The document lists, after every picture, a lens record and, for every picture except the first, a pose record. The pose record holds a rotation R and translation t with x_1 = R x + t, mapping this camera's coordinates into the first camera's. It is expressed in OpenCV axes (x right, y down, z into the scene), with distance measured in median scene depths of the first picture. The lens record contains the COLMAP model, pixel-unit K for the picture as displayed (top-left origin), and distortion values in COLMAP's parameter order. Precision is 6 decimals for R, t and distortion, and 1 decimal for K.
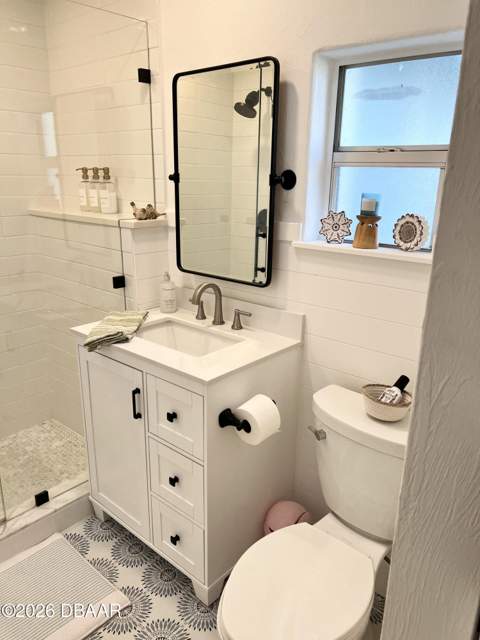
lens RADIAL K [[483.2, 0, 239.2], [0, 483.2, 320.8], [0, 0, 1]] dist [0.027838, -0.018227]
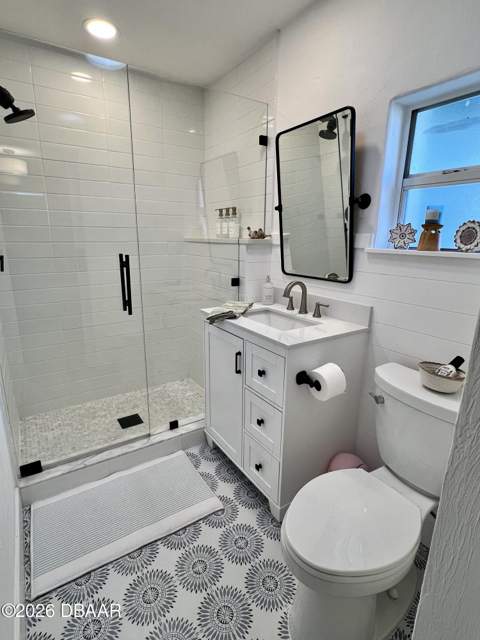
lens RADIAL K [[326.0, 0, 239.7], [0, 326.0, 321.0], [0, 0, 1]] dist [-0.006178, 0.000736]
pose [[0.963939, 0.063139, -0.258523, 0.025384], [-0.075796, 0.996349, -0.039277, 0.088076], [0.255100, 0.057456, 0.965206, 0.095702]]
